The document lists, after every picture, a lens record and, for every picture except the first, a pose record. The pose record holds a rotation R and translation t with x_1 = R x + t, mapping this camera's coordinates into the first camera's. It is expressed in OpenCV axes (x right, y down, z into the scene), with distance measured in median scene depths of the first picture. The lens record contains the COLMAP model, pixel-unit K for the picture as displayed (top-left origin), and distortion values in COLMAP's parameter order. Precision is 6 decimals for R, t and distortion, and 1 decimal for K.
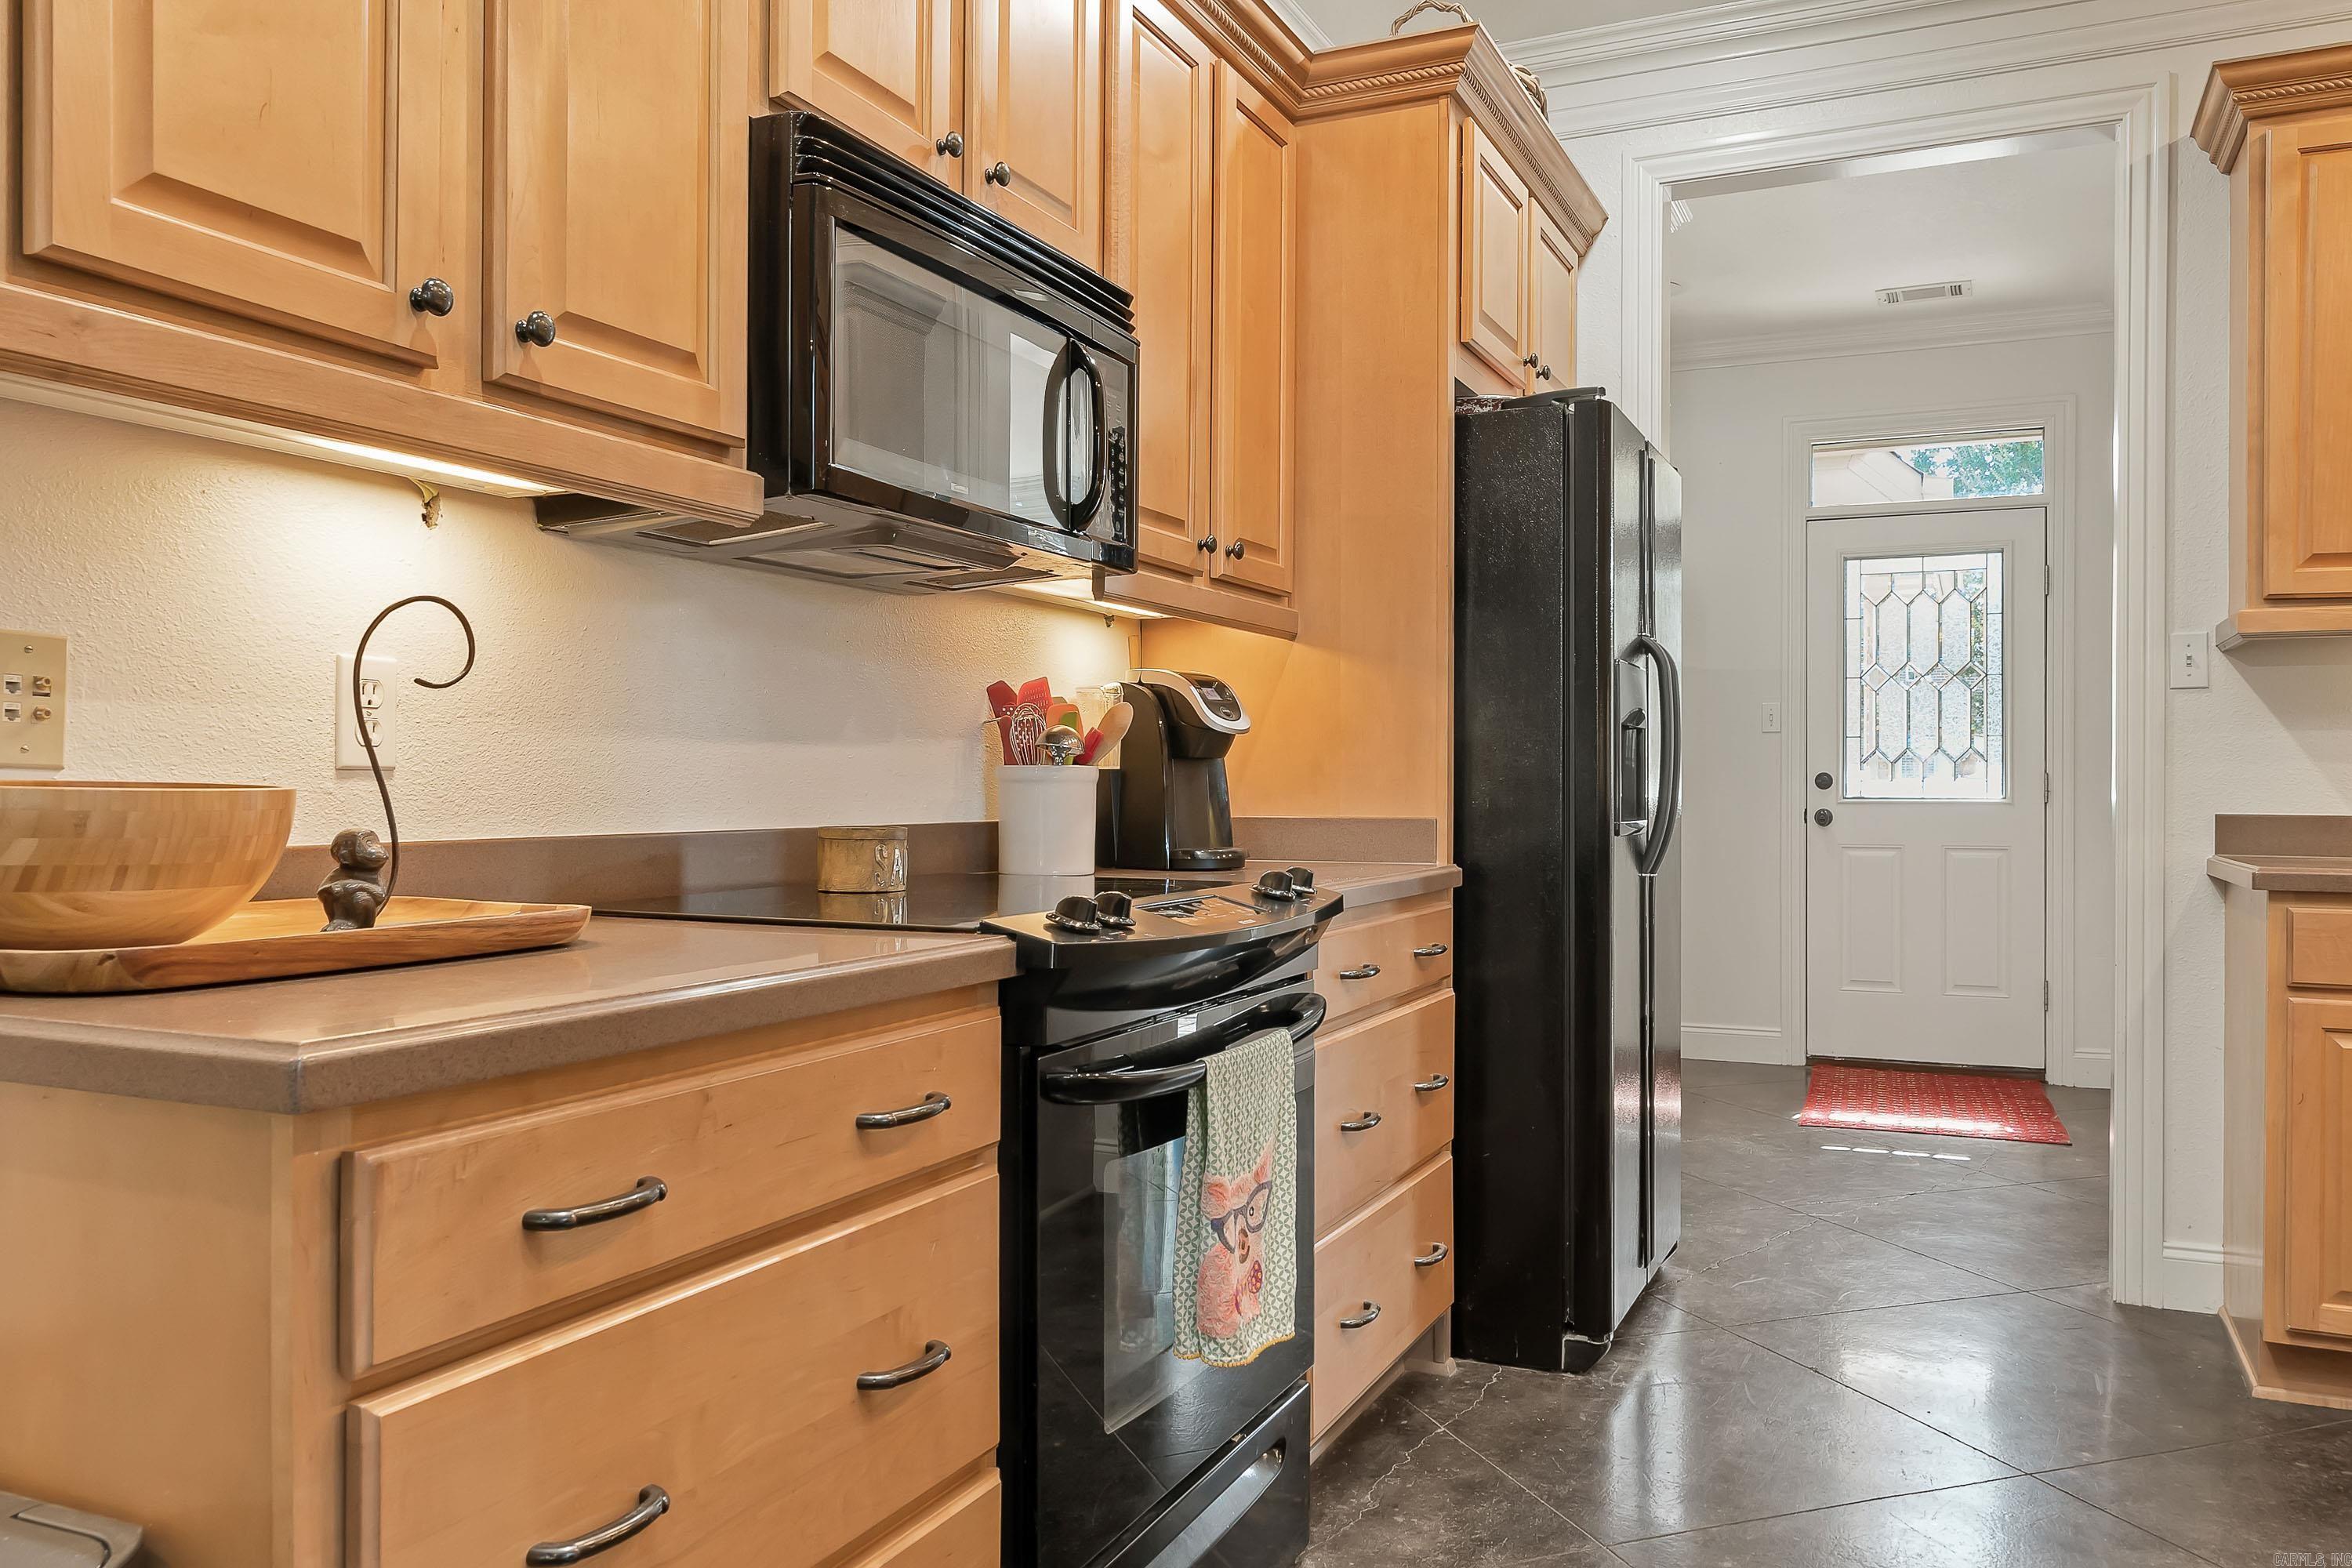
lens RADIAL K [[1709.6, 0, 1188.1], [0, 1709.6, 781.8], [0, 0, 1]] dist [-0.018562, 0.006372]
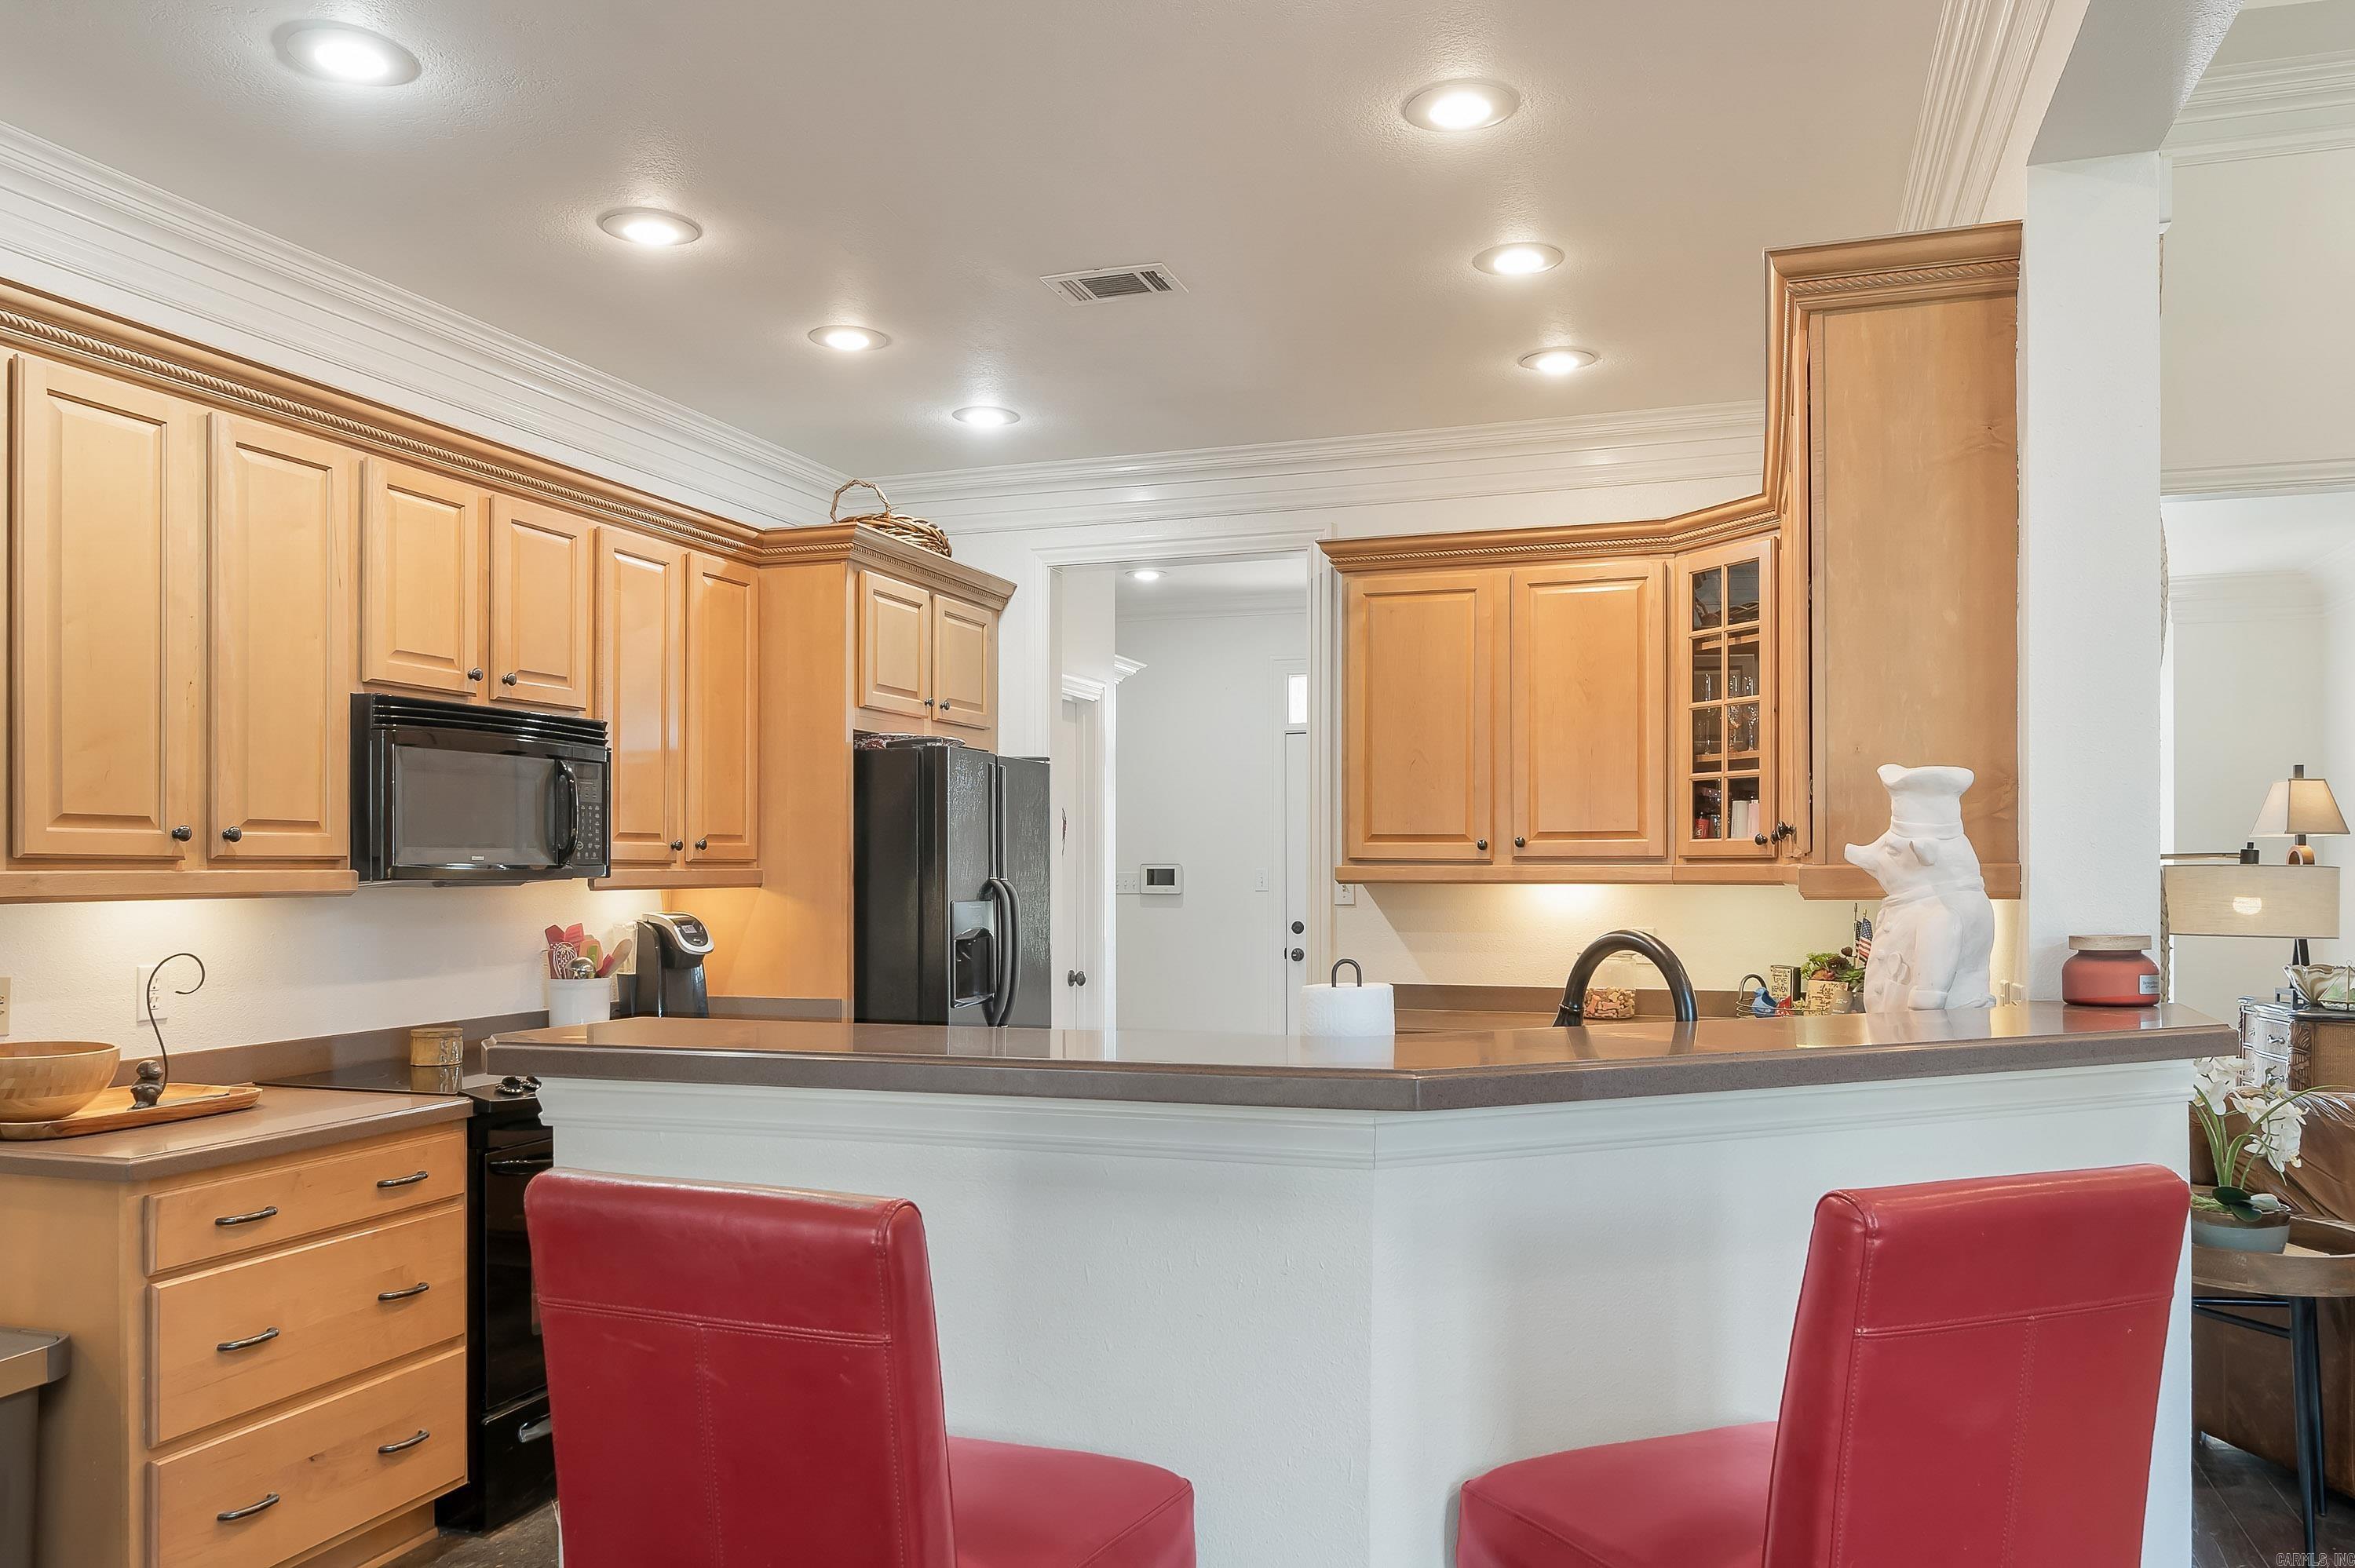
lens RADIAL K [[1663.0, 0, 1192.9], [0, 1663.0, 861.7], [0, 0, 1]] dist [-0.016053, 0.006290]
pose [[0.993622, -0.005362, 0.112637, 0.532454], [0.005707, 0.999980, -0.002738, -0.184242], [-0.112620, 0.003364, 0.993632, -1.108807]]
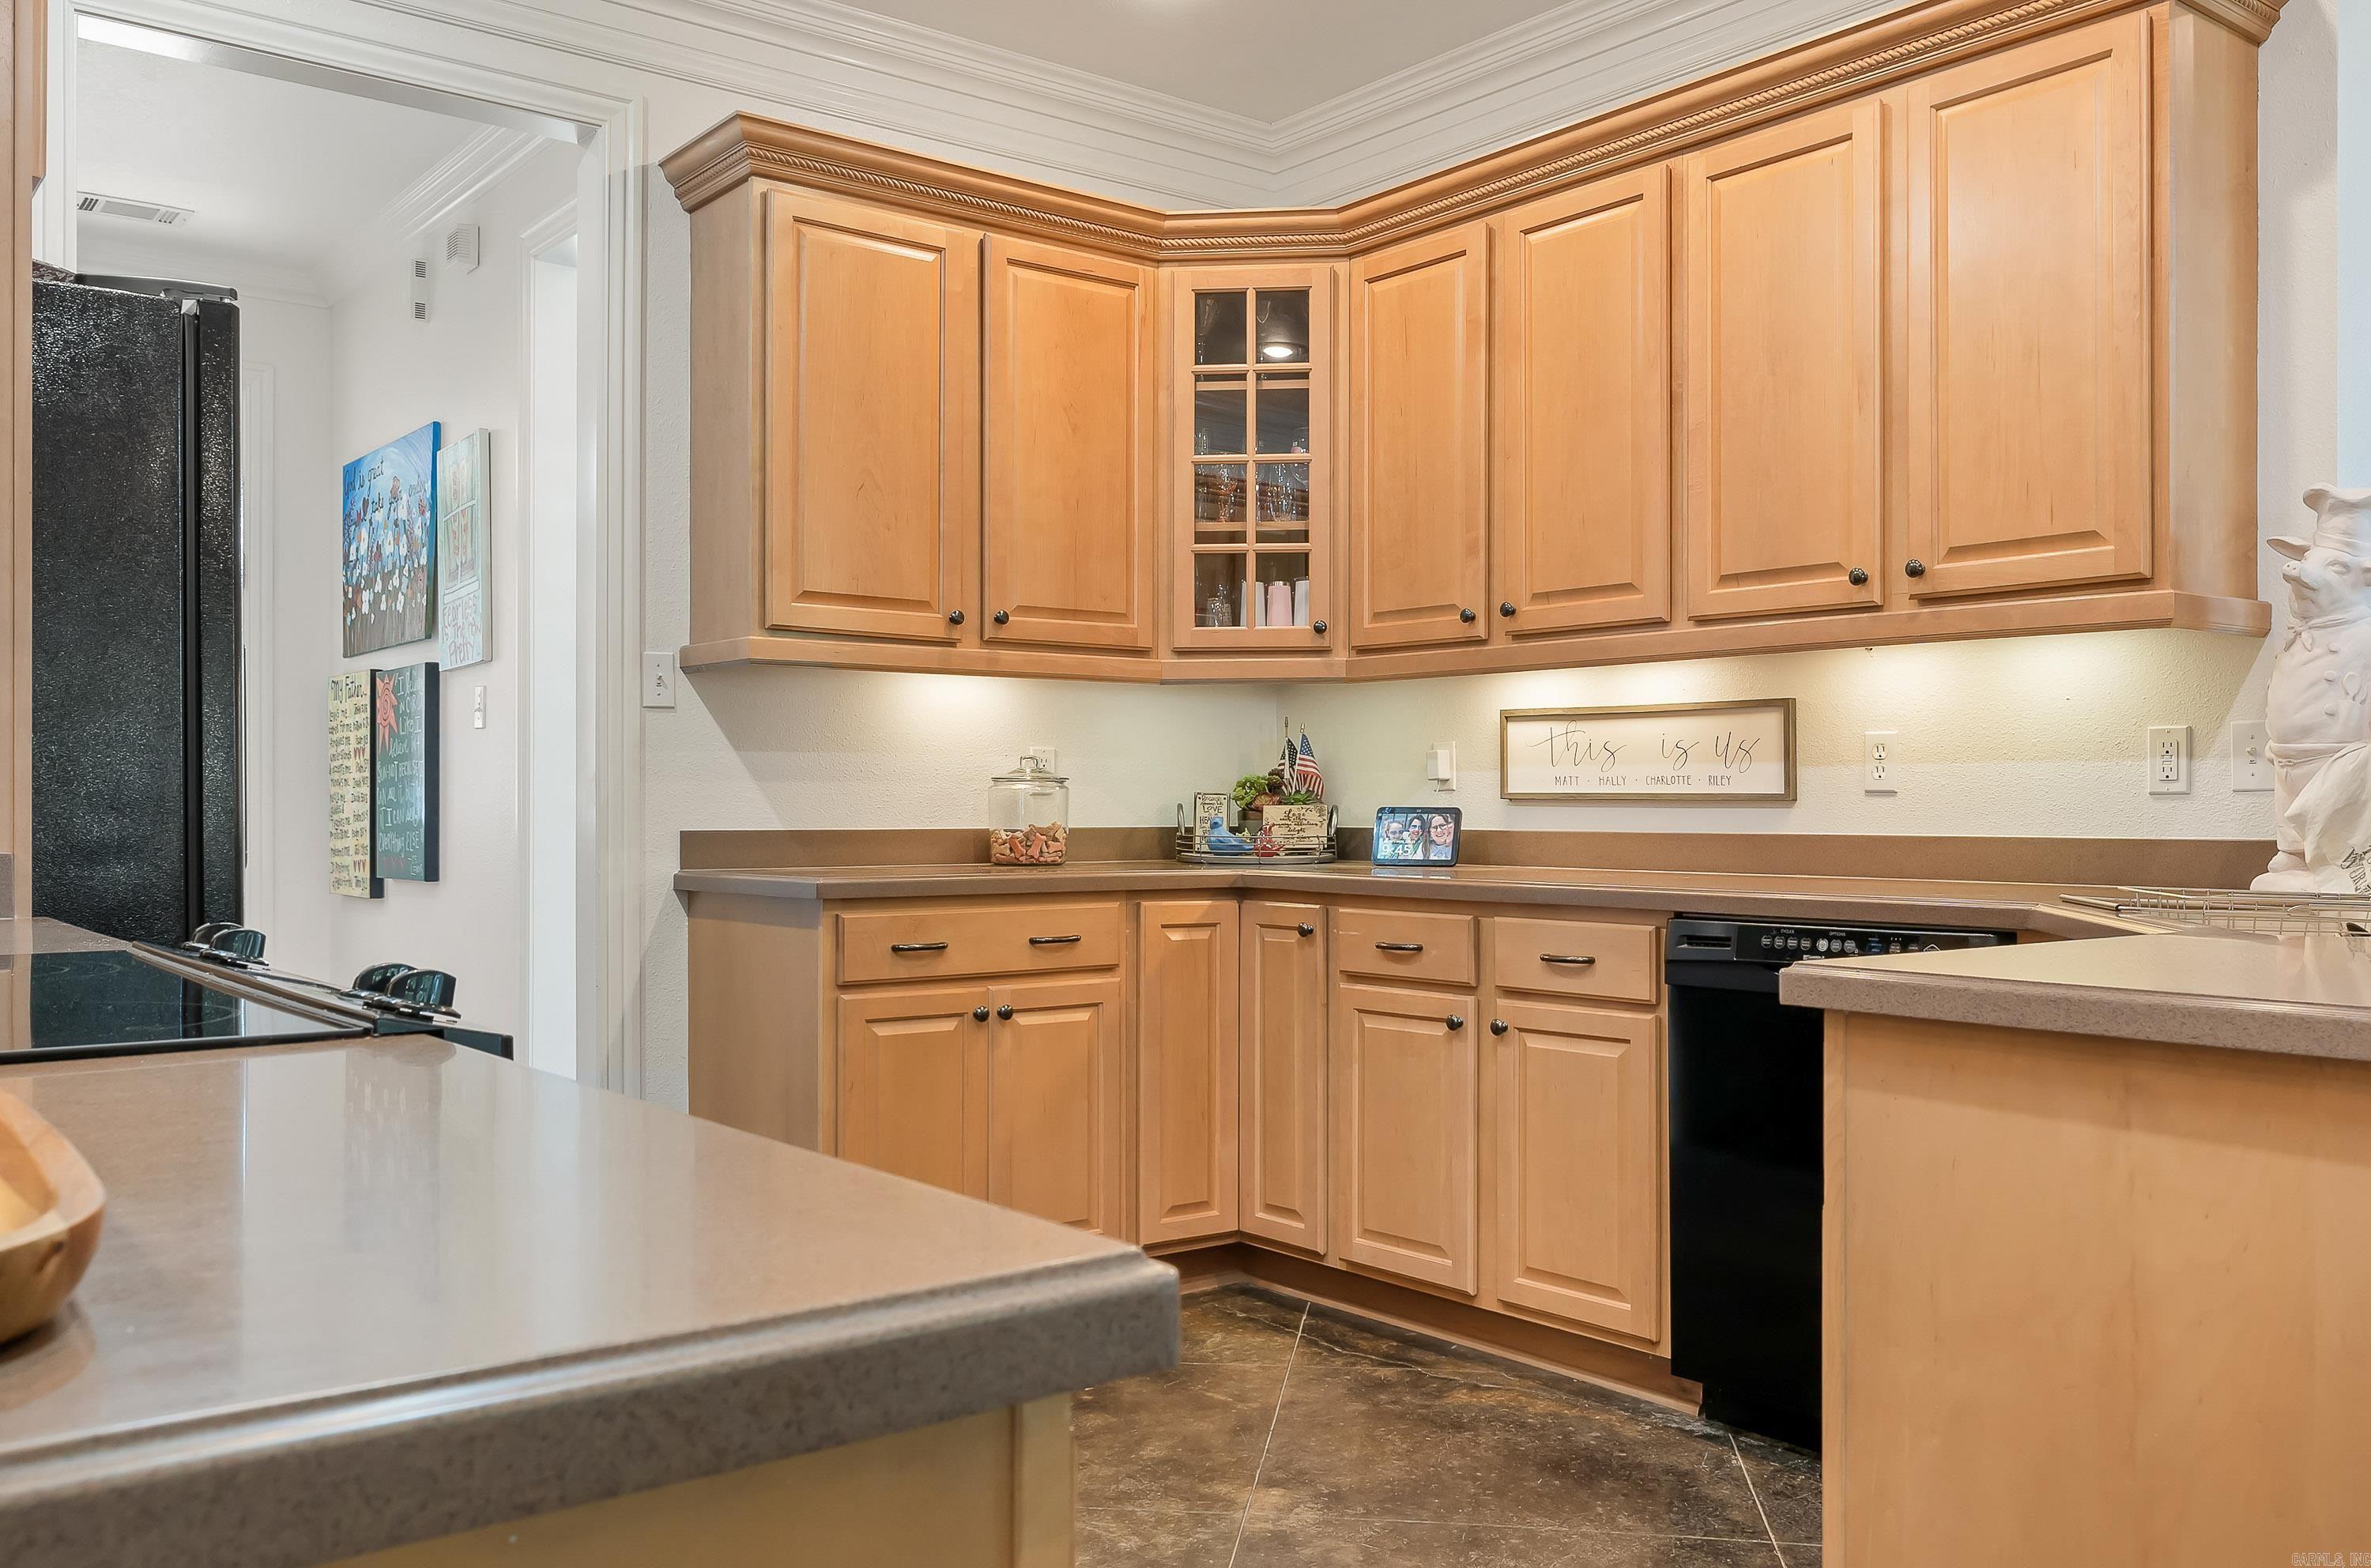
lens RADIAL K [[1954.7, 0, 1179.4], [0, 1954.7, 781.7], [0, 0, 1]] dist [0.007359, 0.009825]
pose [[0.454354, 0.007898, 0.890786, -0.619999], [-0.000103, 0.999961, -0.008813, -0.000163], [-0.890821, 0.003913, 0.454337, 0.377246]]
